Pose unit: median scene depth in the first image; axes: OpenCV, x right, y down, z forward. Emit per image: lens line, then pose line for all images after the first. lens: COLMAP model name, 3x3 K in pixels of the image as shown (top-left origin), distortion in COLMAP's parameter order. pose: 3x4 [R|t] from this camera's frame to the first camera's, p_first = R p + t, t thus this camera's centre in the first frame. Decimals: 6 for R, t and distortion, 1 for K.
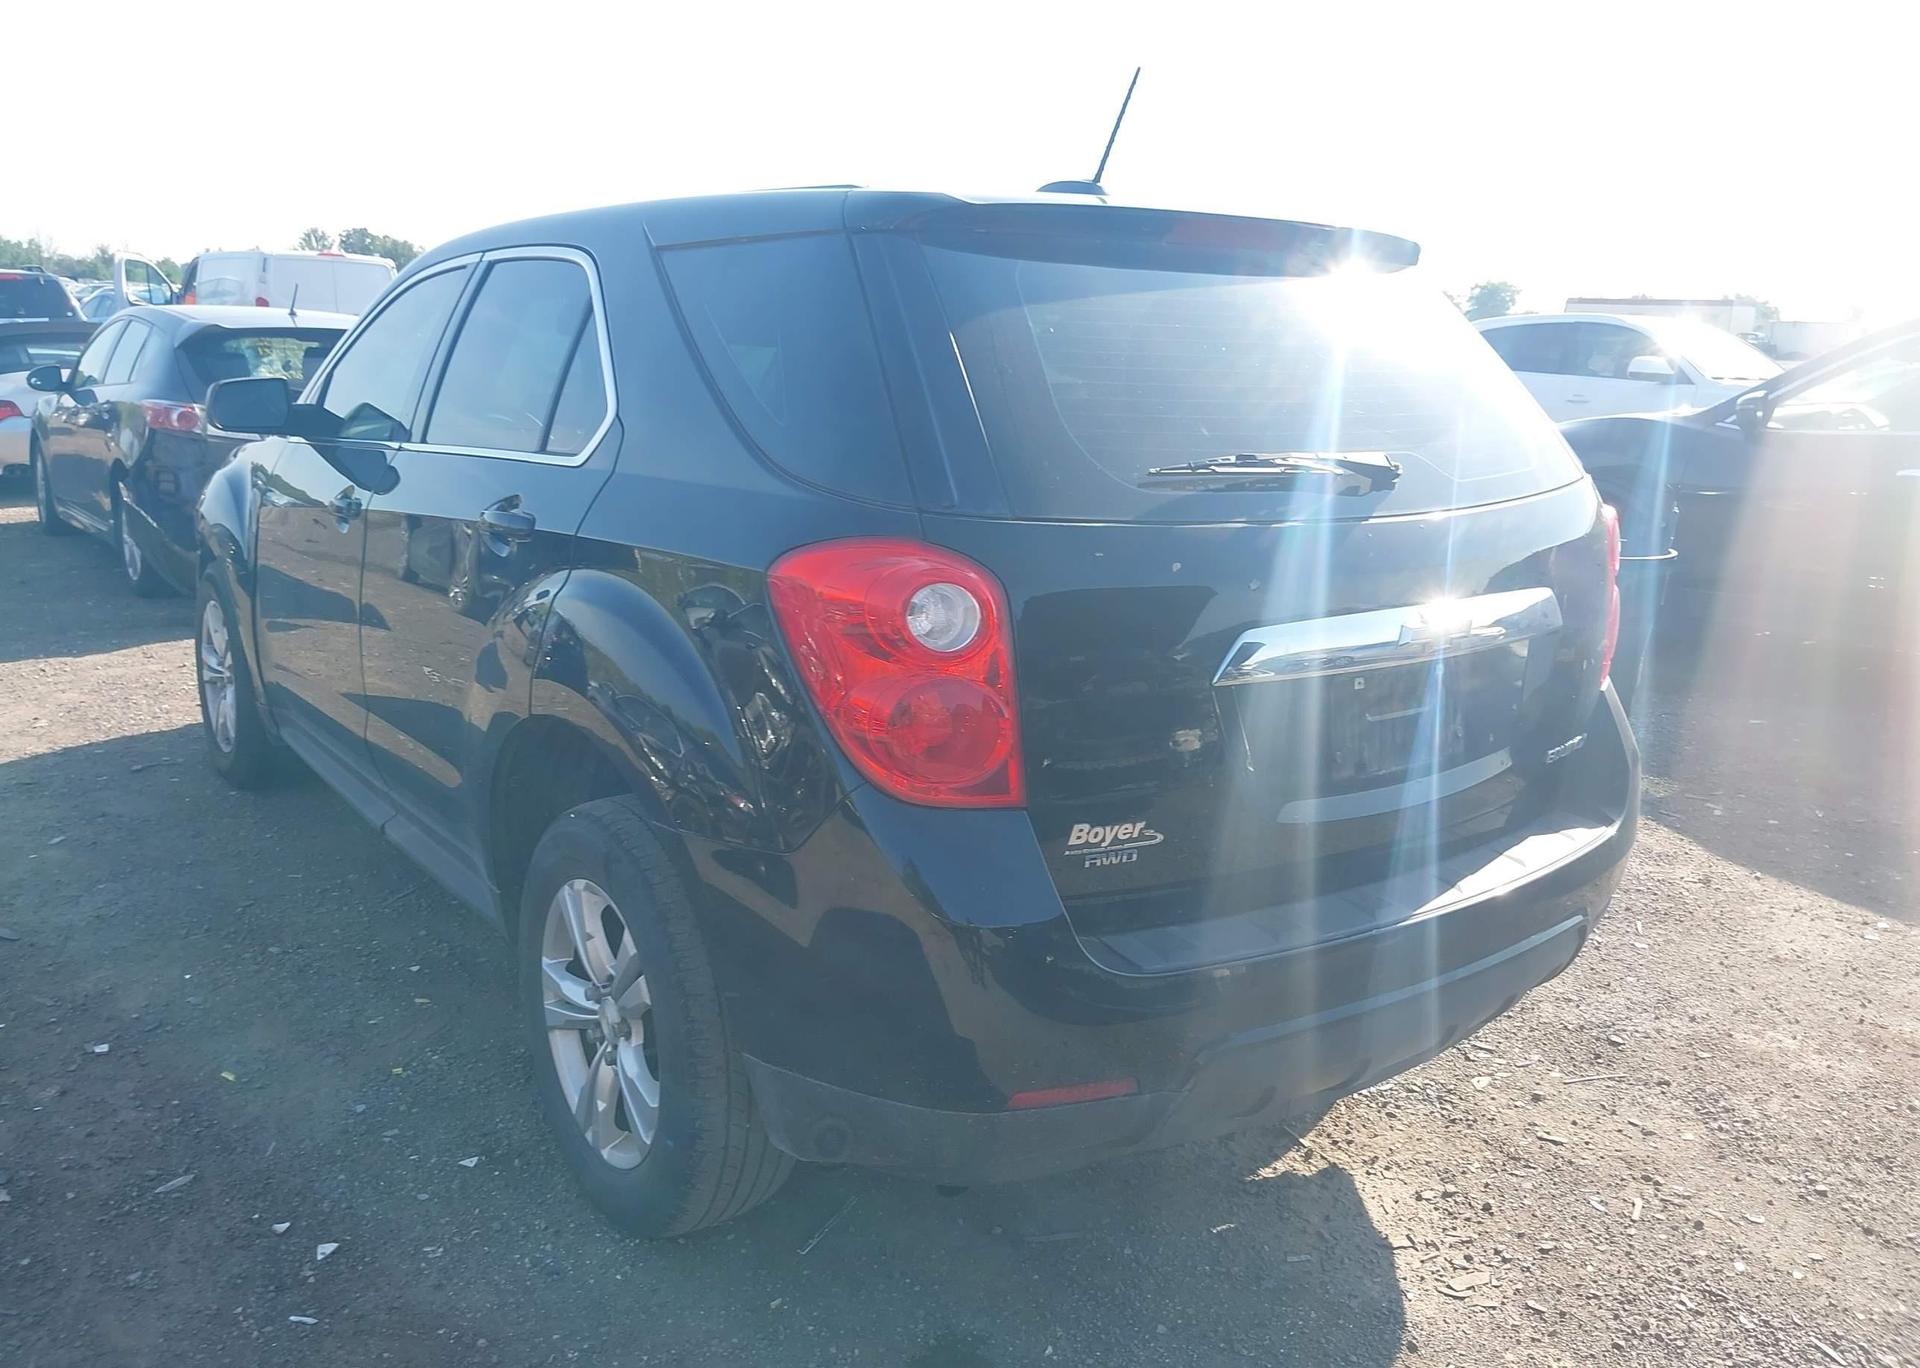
lens RADIAL K [[1461.1, 0, 960.0], [0, 1461.1, 684.0], [0, 0, 1]] dist [-0.004617, 0.010734]
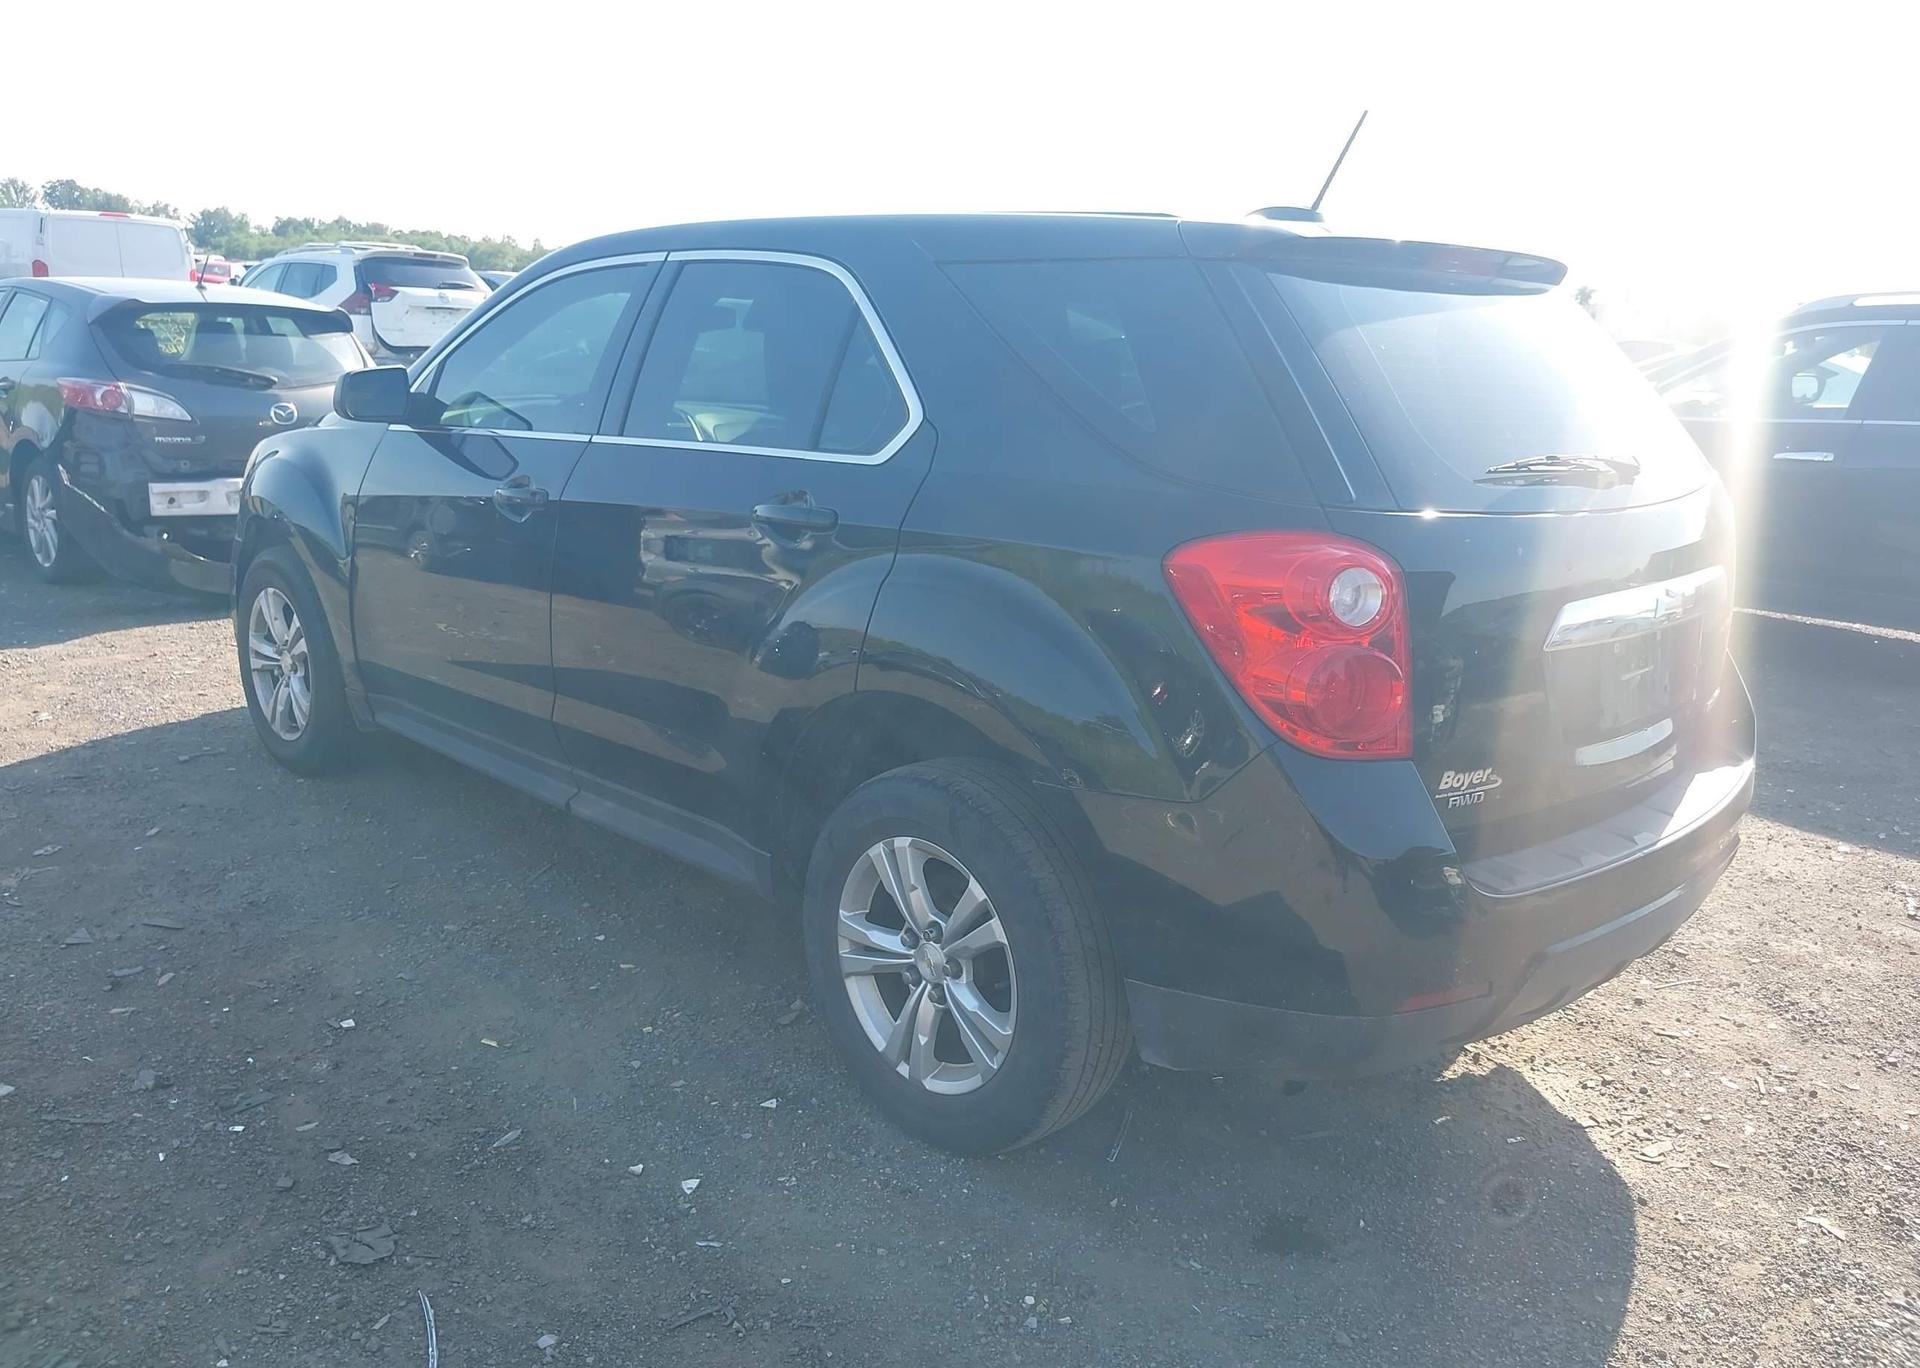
lens RADIAL K [[1447.0, 0, 962.6], [0, 1447.0, 694.7], [0, 0, 1]] dist [0.006272, -0.006958]
pose [[0.991149, -0.022260, 0.130872, -0.316853], [0.018873, 0.999456, 0.027061, -0.003902], [-0.131404, -0.024351, 0.991030, -0.078026]]
